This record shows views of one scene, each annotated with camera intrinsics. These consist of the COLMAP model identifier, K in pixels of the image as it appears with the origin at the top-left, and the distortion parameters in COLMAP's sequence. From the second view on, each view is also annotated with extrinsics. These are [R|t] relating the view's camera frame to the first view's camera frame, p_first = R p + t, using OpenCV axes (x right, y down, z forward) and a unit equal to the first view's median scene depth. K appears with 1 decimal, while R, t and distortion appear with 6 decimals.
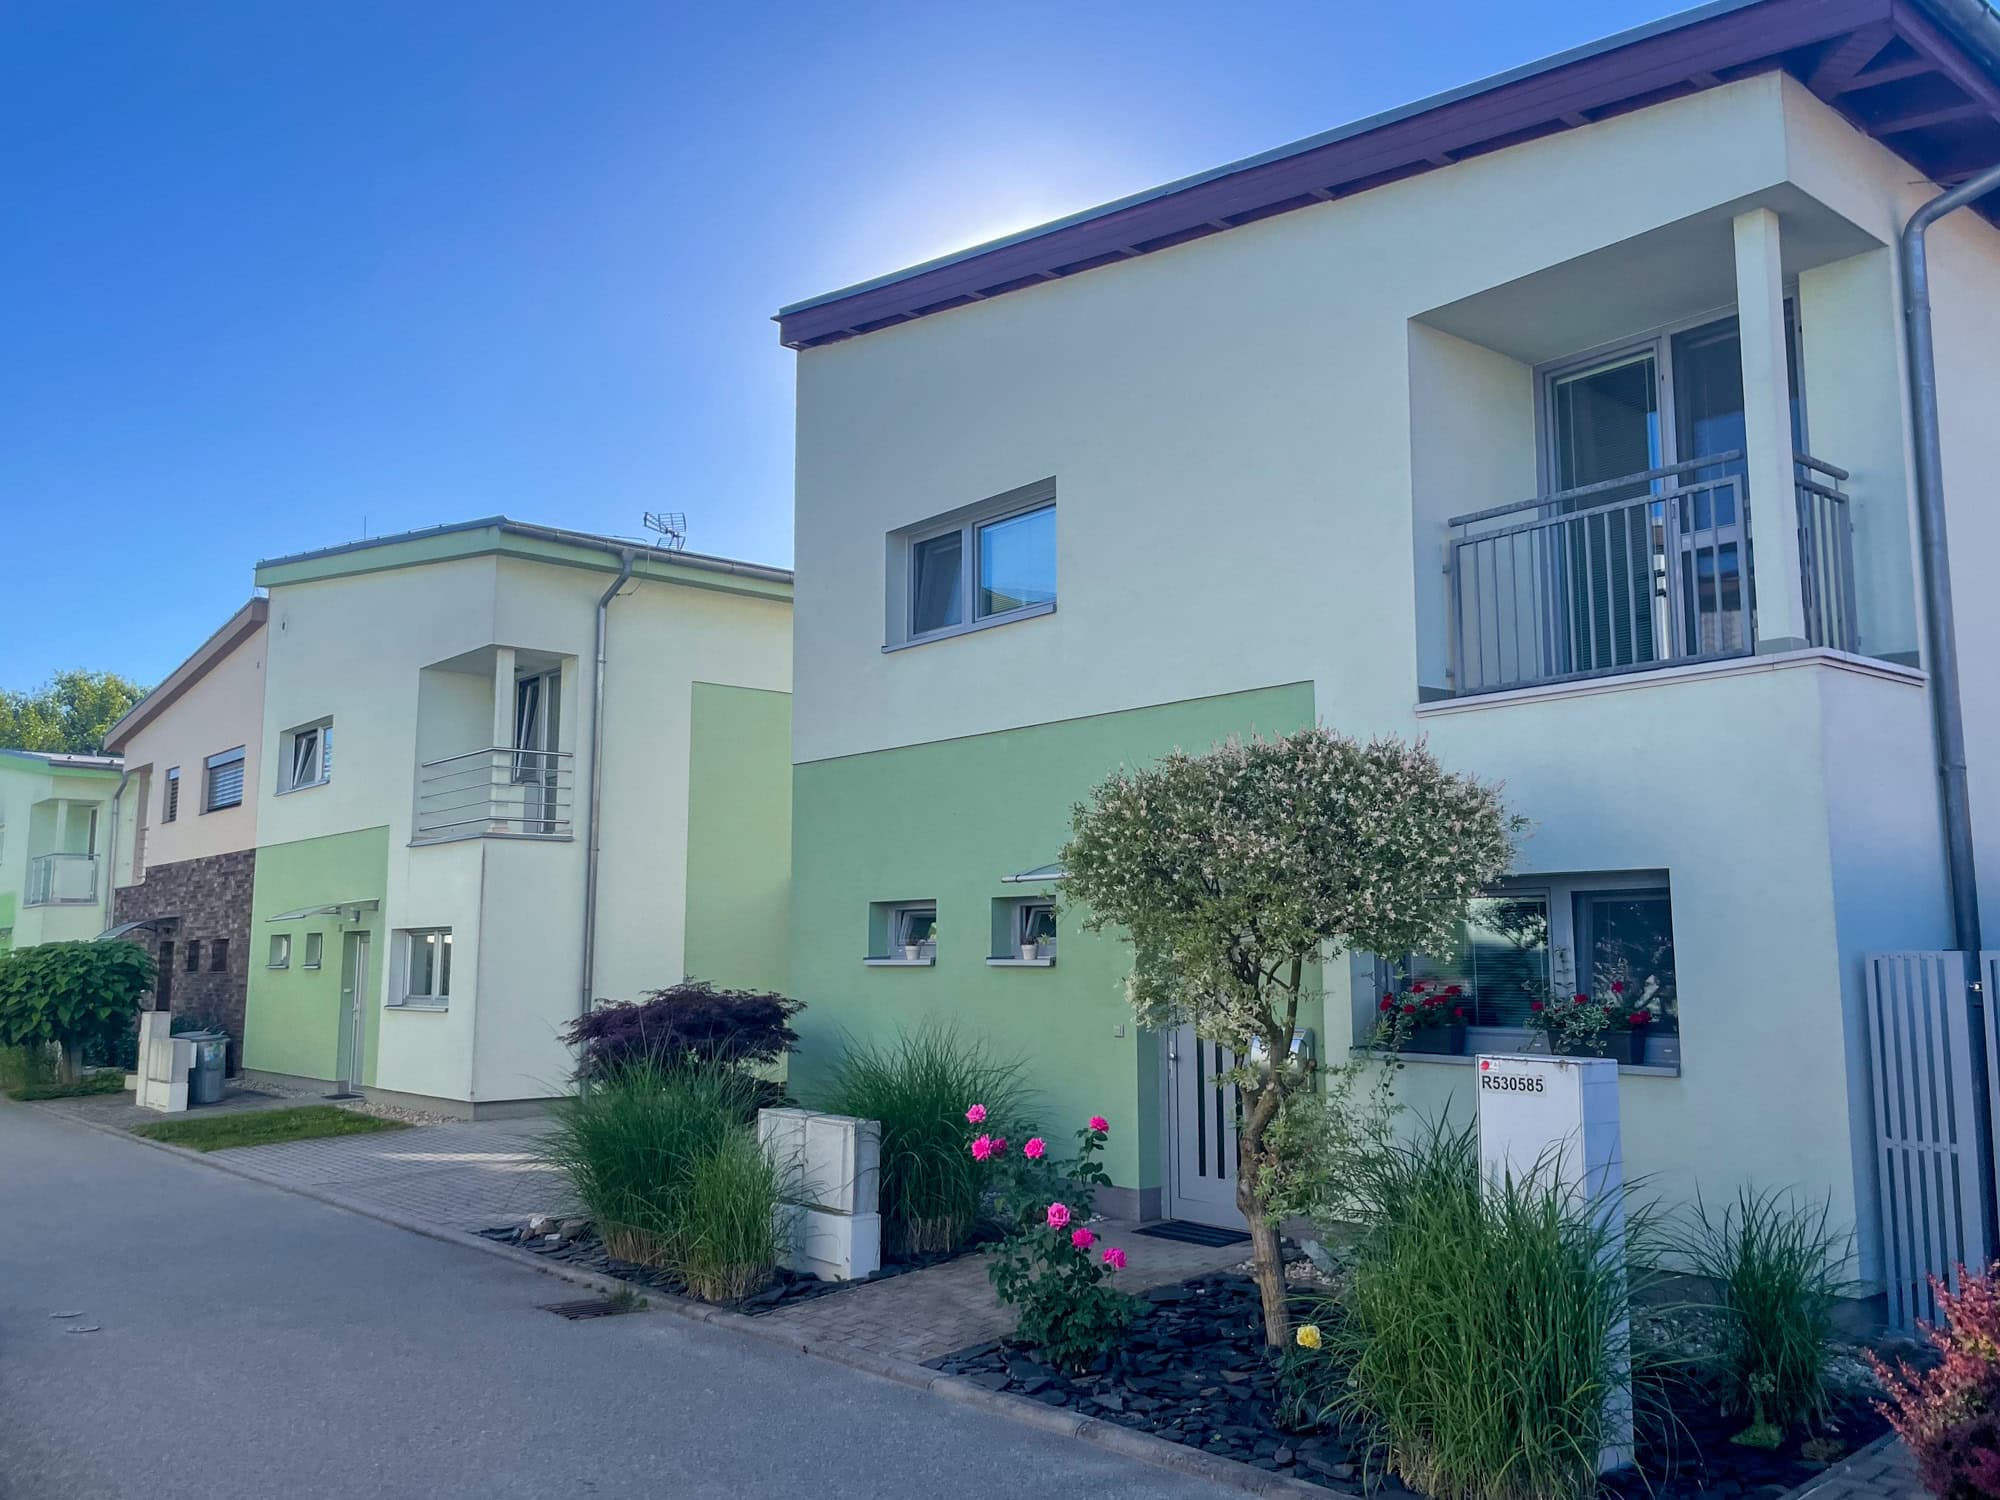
lens RADIAL K [[1621.7, 0, 1004.0], [0, 1621.7, 743.5], [0, 0, 1]] dist [0.088540, -0.132921]
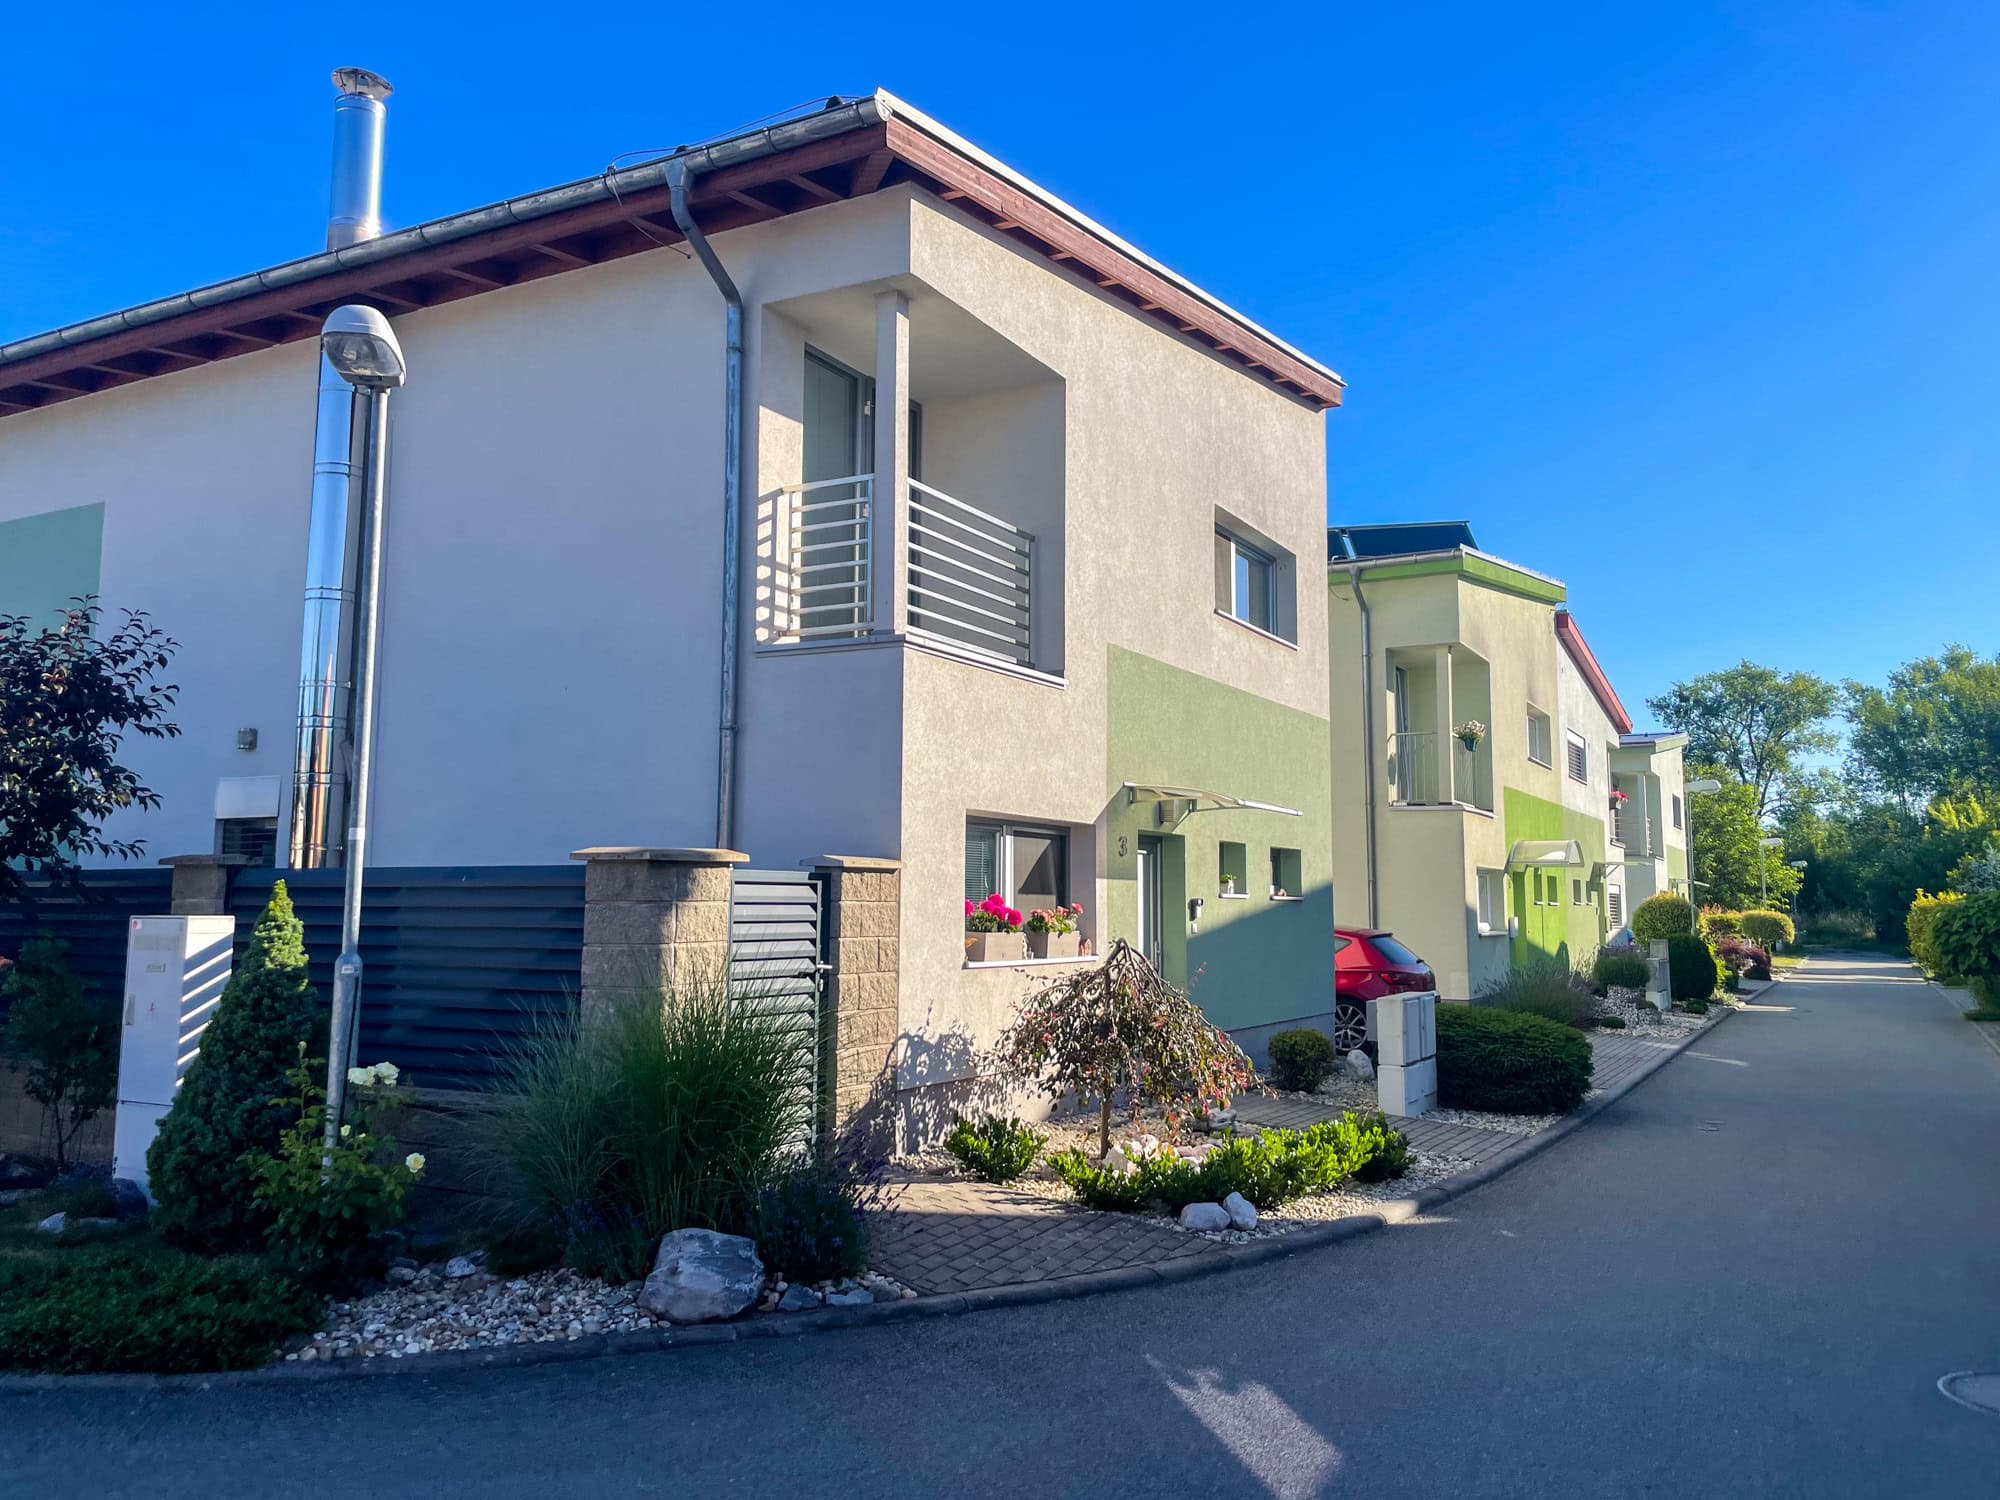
lens RADIAL K [[1513.4, 0, 1007.0], [0, 1513.4, 736.9], [0, 0, 1]] dist [0.081927, -0.108779]
pose [[0.345554, -0.101204, -0.932926, 0.234902], [0.117898, 0.990972, -0.063832, -0.002598], [0.930963, -0.087933, 0.354366, -0.048851]]
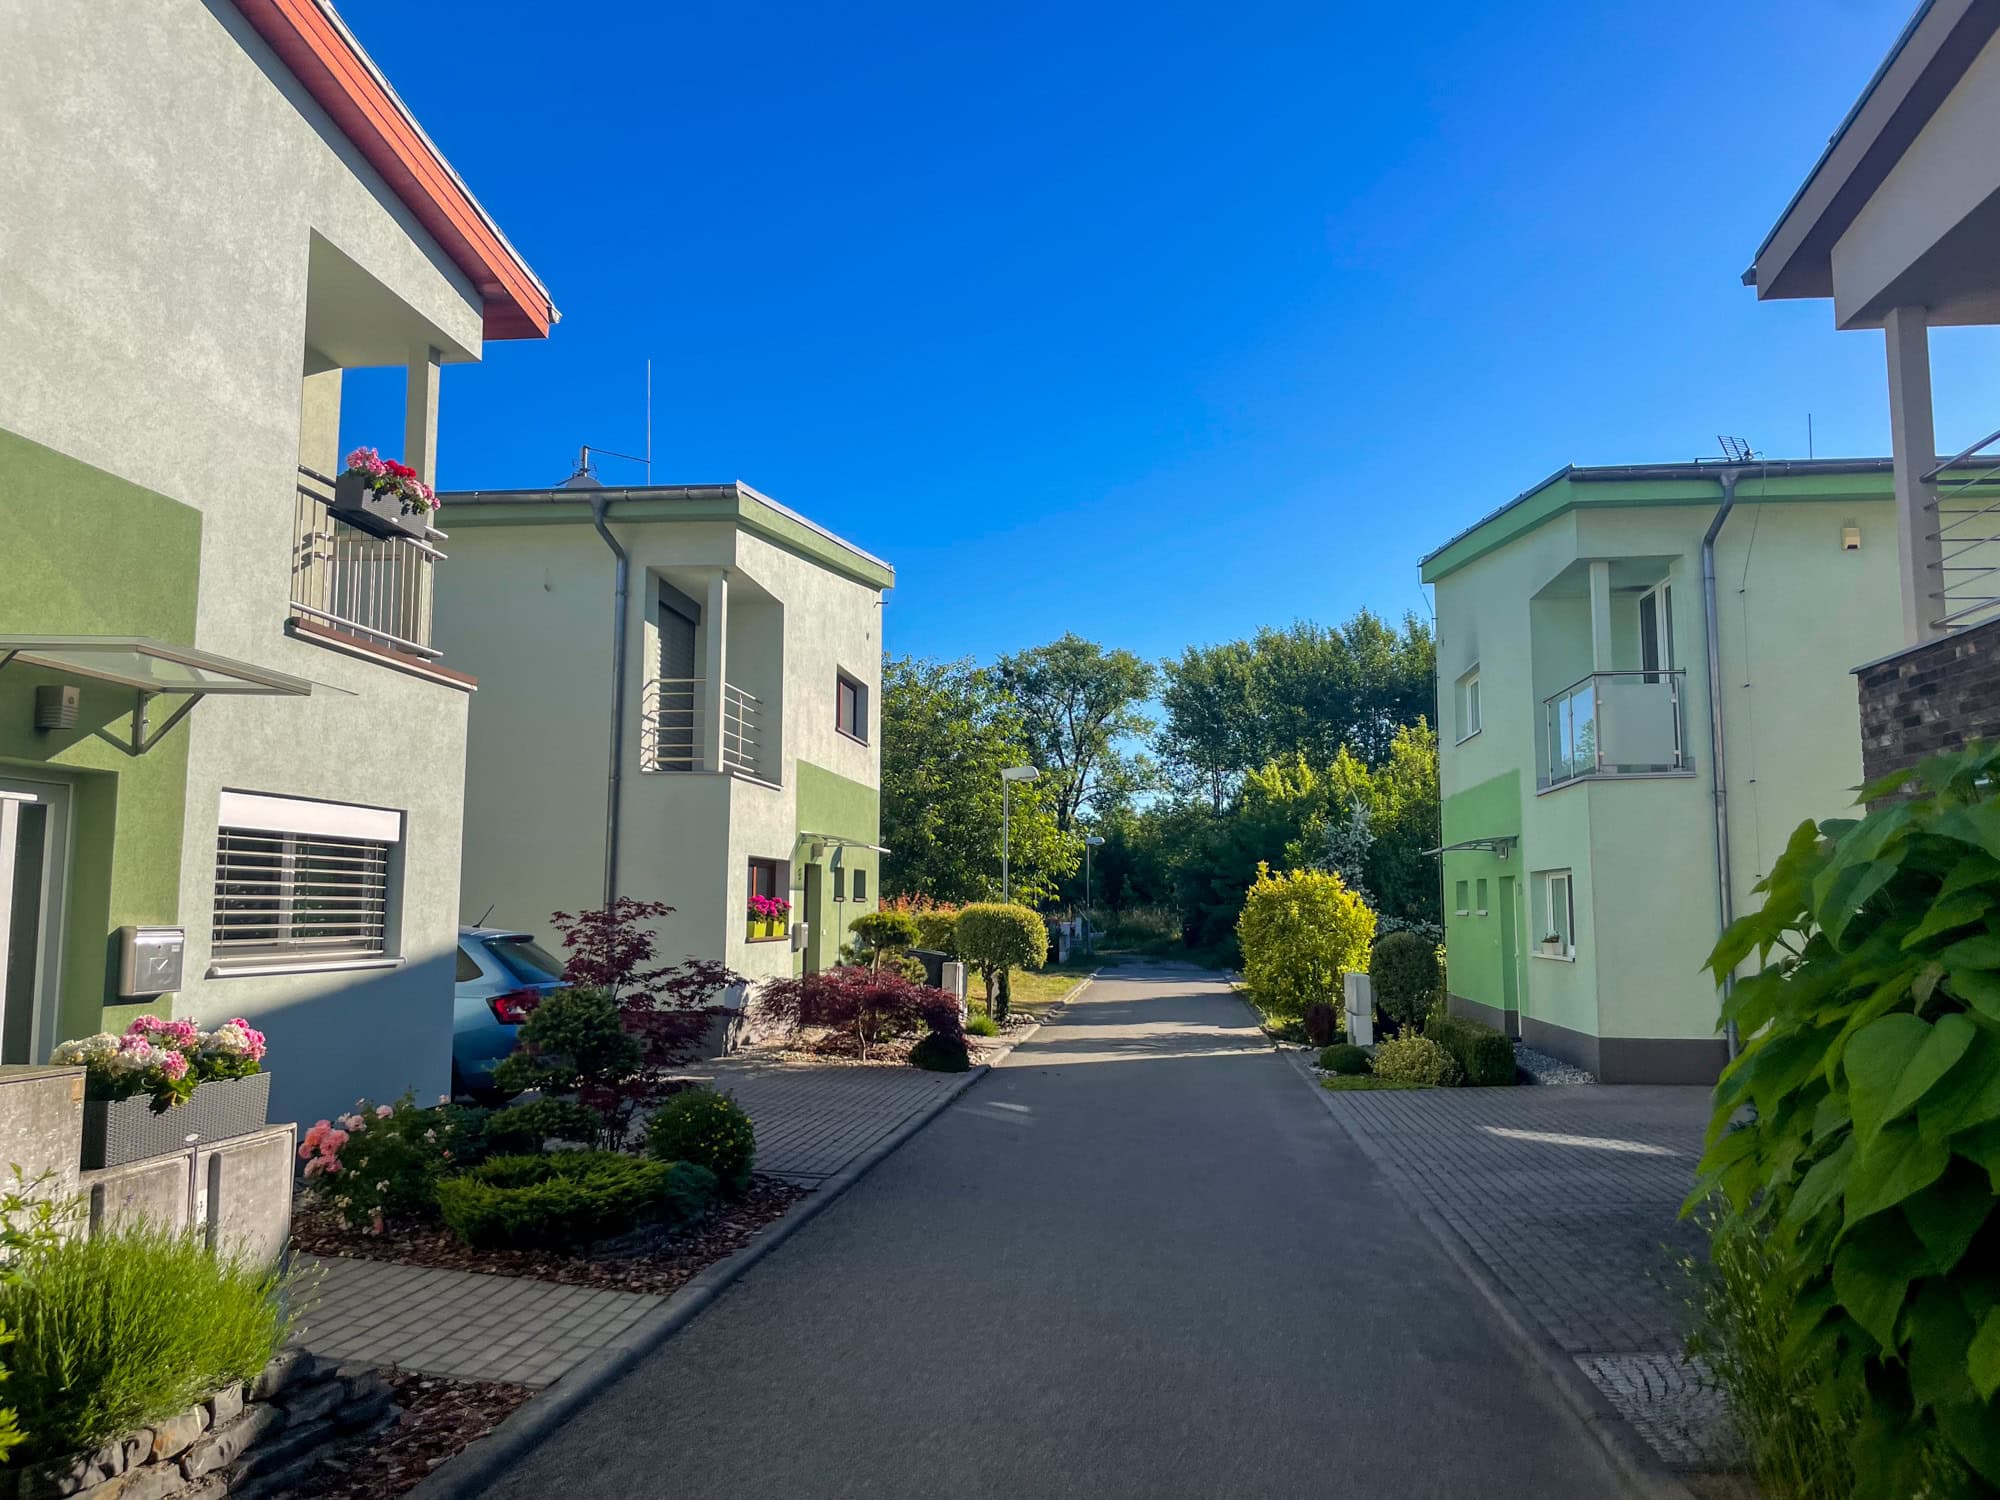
lens RADIAL K [[1494.1, 0, 983.6], [0, 1494.1, 744.0], [0, 0, 1]] dist [0.059608, -0.103861]
pose [[0.670408, -0.076958, -0.737991, -0.590848], [0.092585, 0.995510, -0.019706, 0.125683], [0.736194, -0.055116, 0.674523, 0.901966]]
